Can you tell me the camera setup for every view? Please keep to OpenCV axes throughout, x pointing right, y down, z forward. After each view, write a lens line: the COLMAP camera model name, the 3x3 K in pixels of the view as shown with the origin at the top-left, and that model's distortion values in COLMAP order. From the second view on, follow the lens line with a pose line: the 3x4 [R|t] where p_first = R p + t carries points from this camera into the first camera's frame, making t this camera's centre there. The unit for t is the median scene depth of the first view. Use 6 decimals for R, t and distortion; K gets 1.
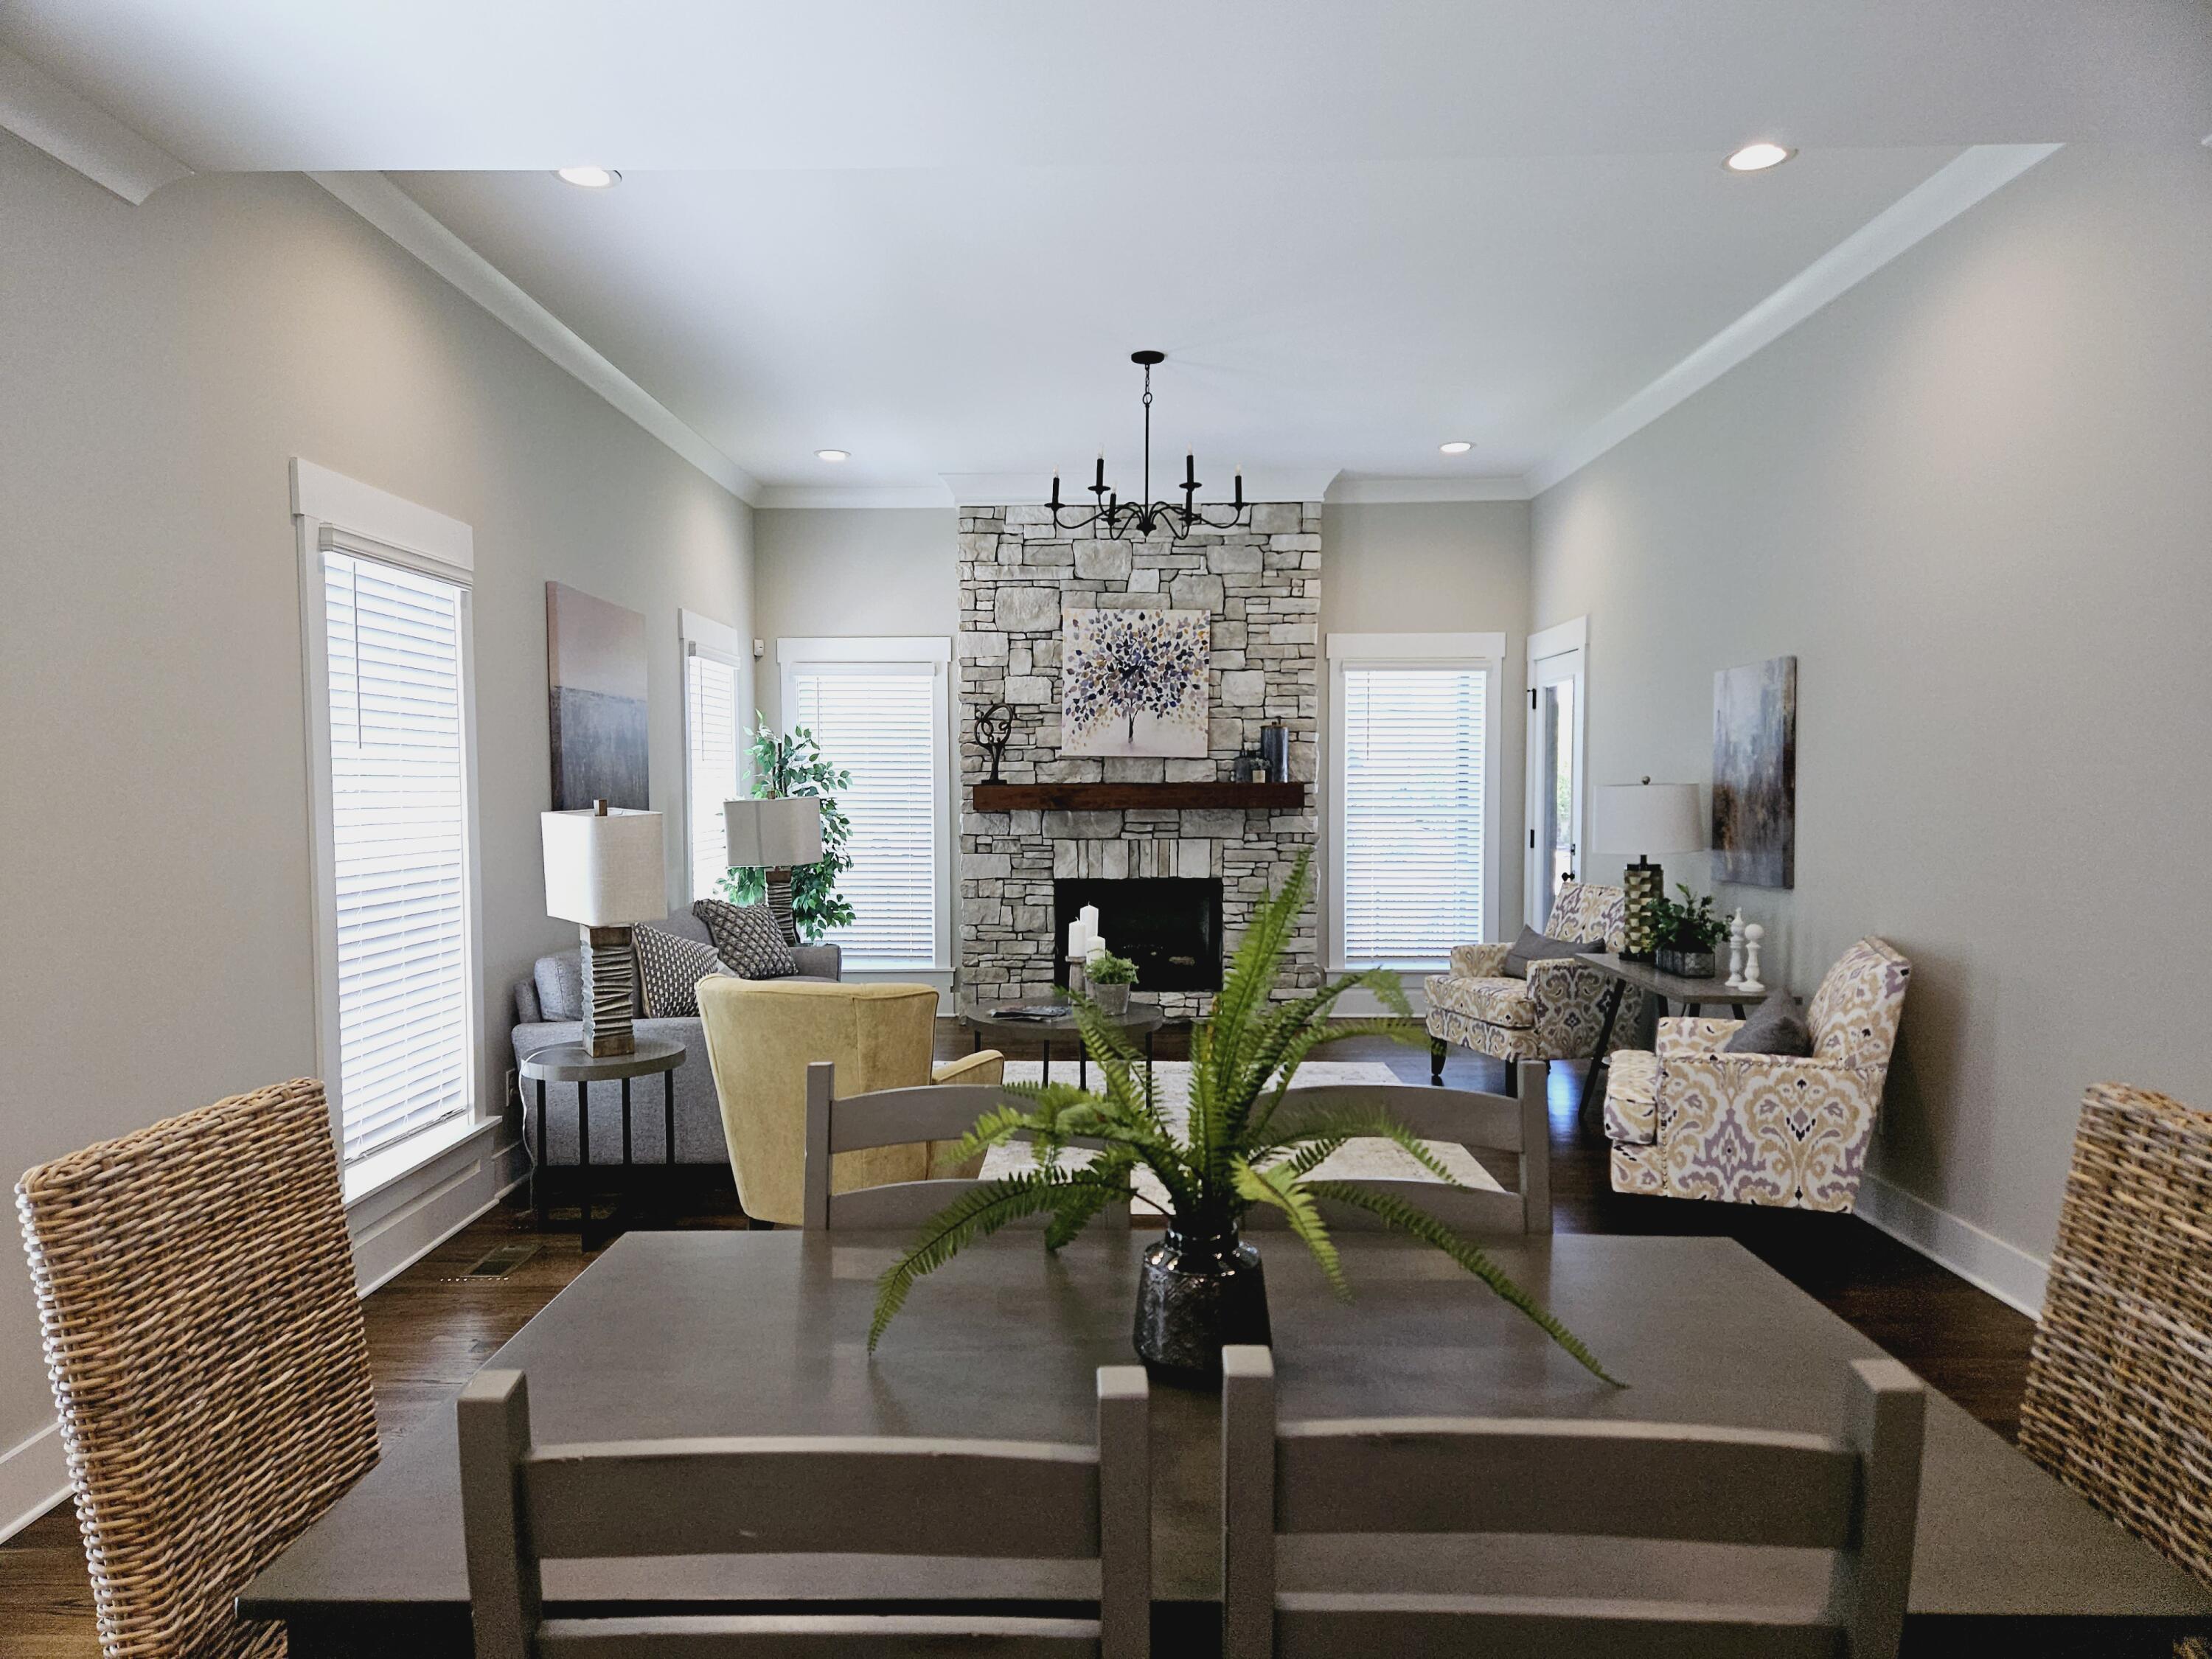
lens RADIAL K [[1482.7, 0, 1103.6], [0, 1482.7, 838.6], [0, 0, 1]] dist [0.025383, -0.002903]
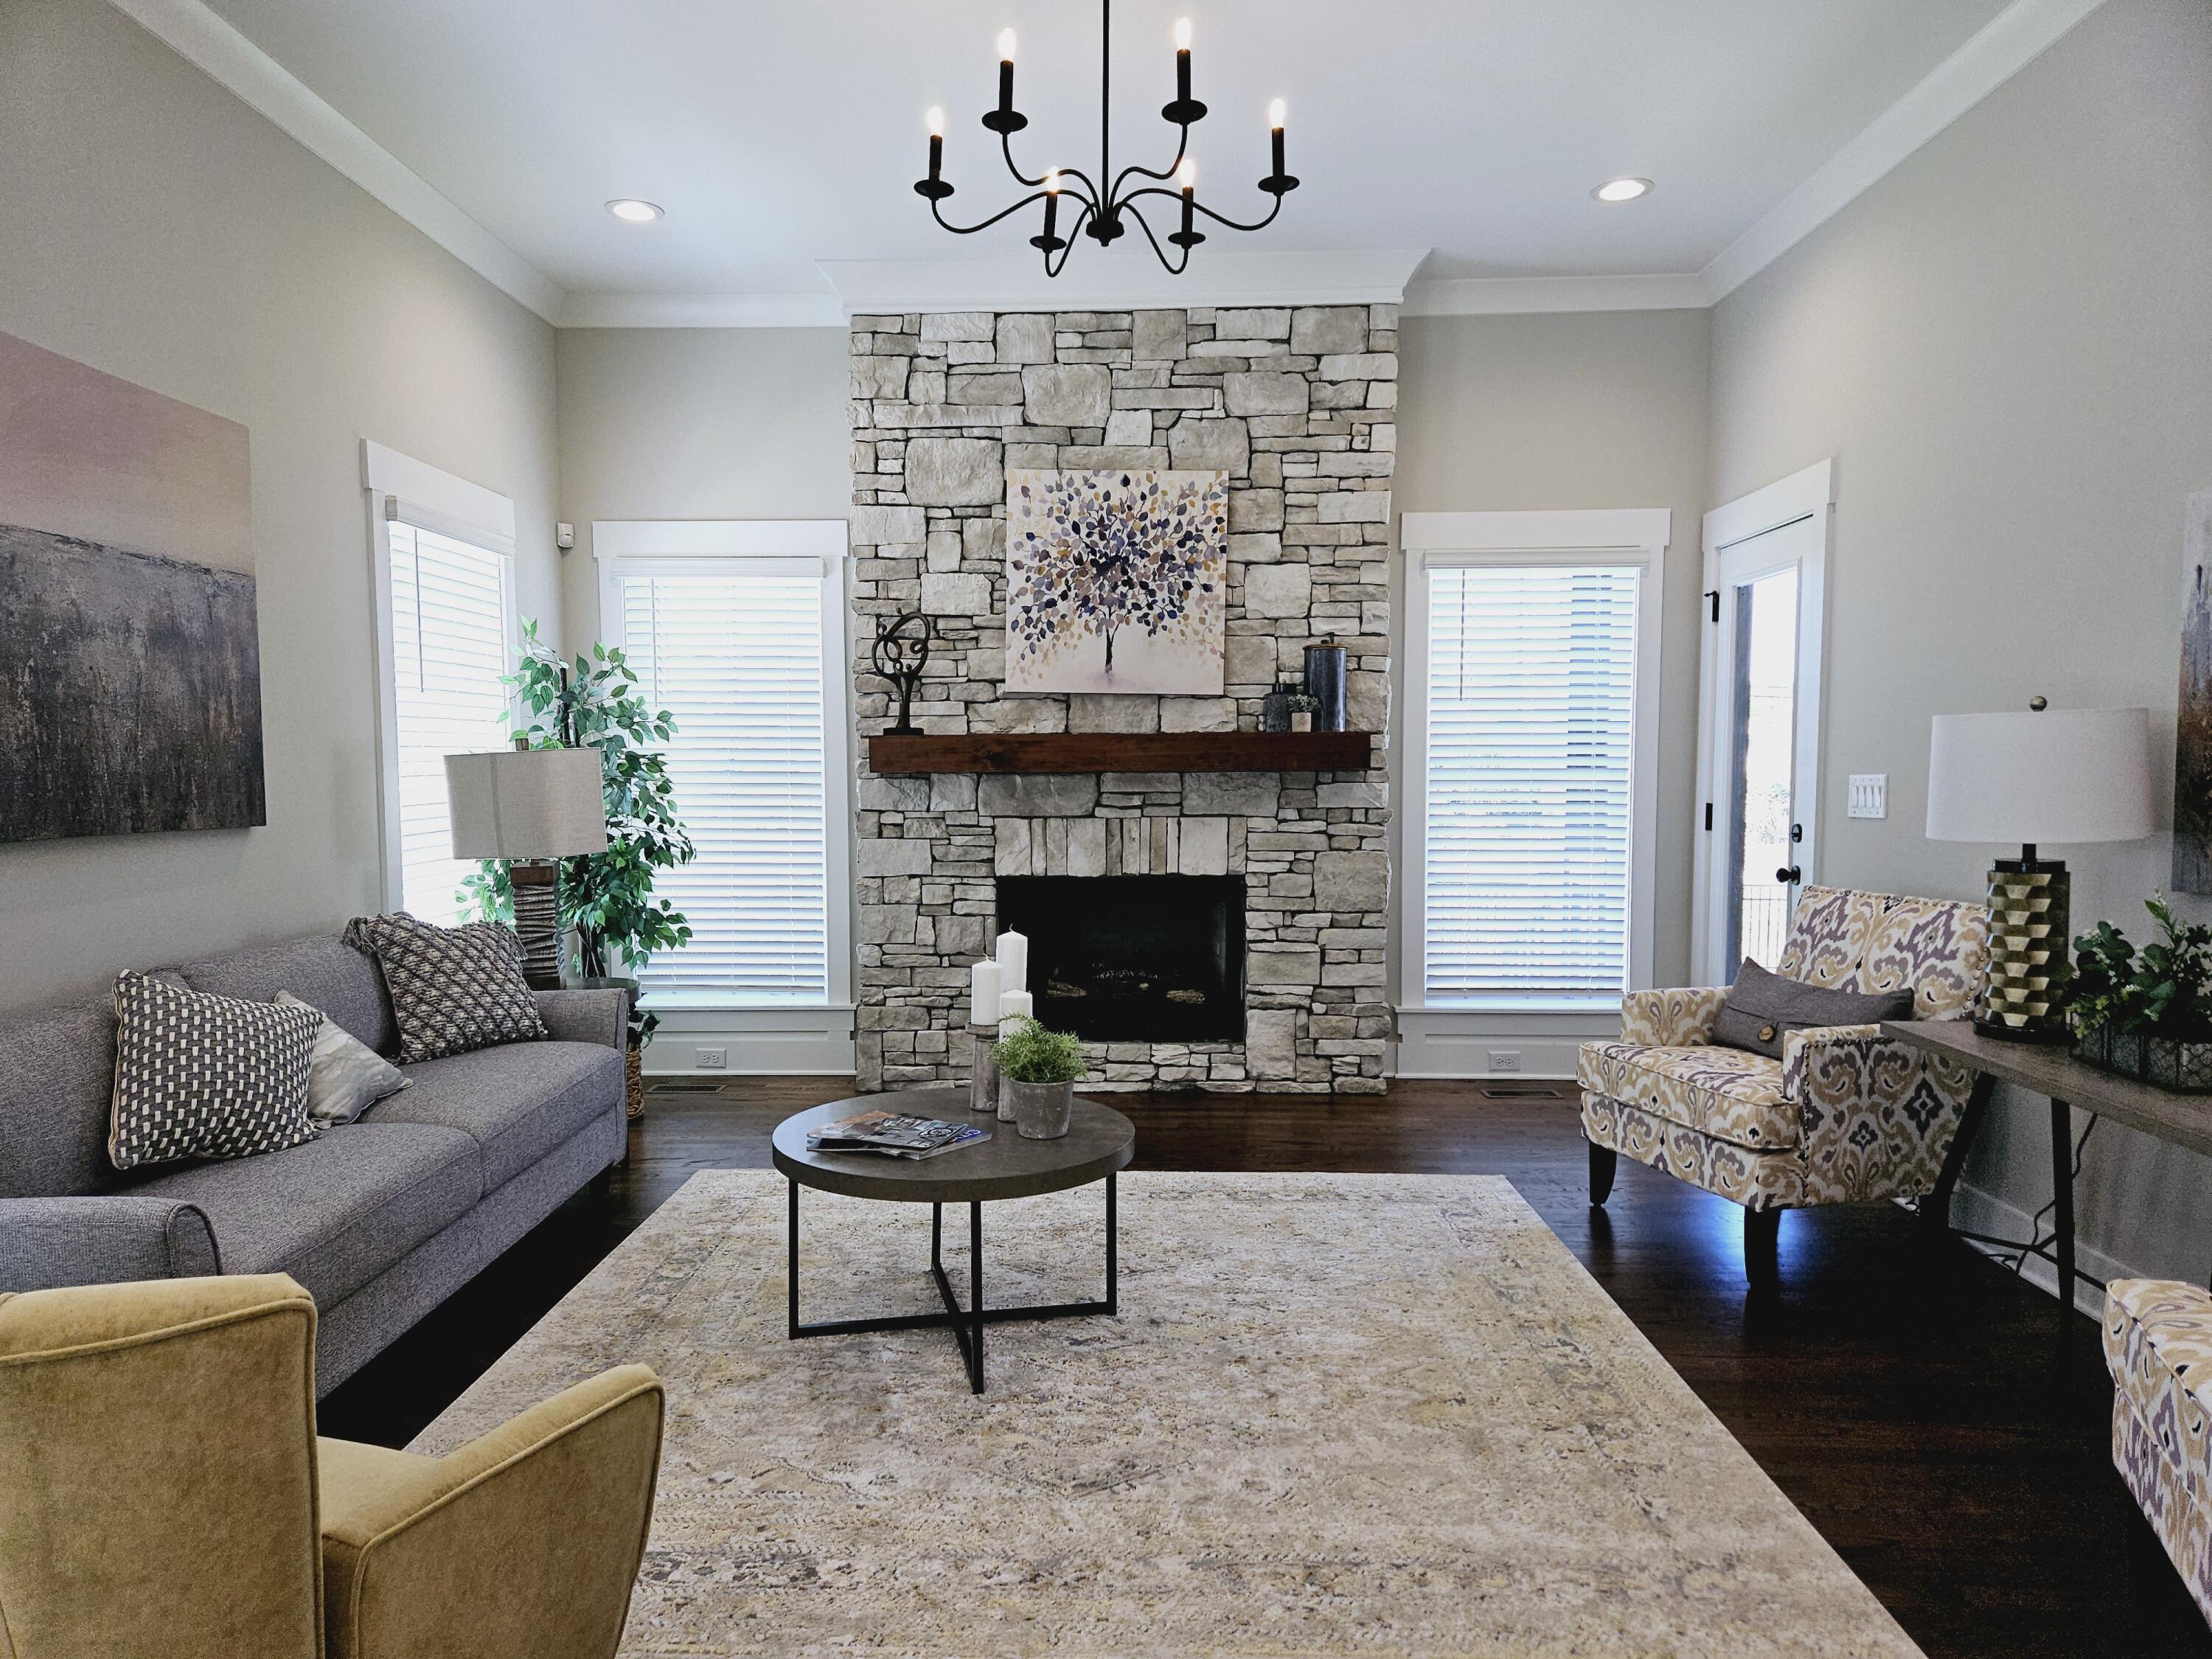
lens RADIAL K [[1482.7, 0, 1107.6], [0, 1482.7, 868.7], [0, 0, 1]] dist [0.025383, -0.002903]
pose [[0.999914, 0.001004, -0.013048, 0.026585], [-0.000586, 0.999486, 0.032043, 0.002113], [0.013074, -0.032033, 0.999401, 0.330324]]
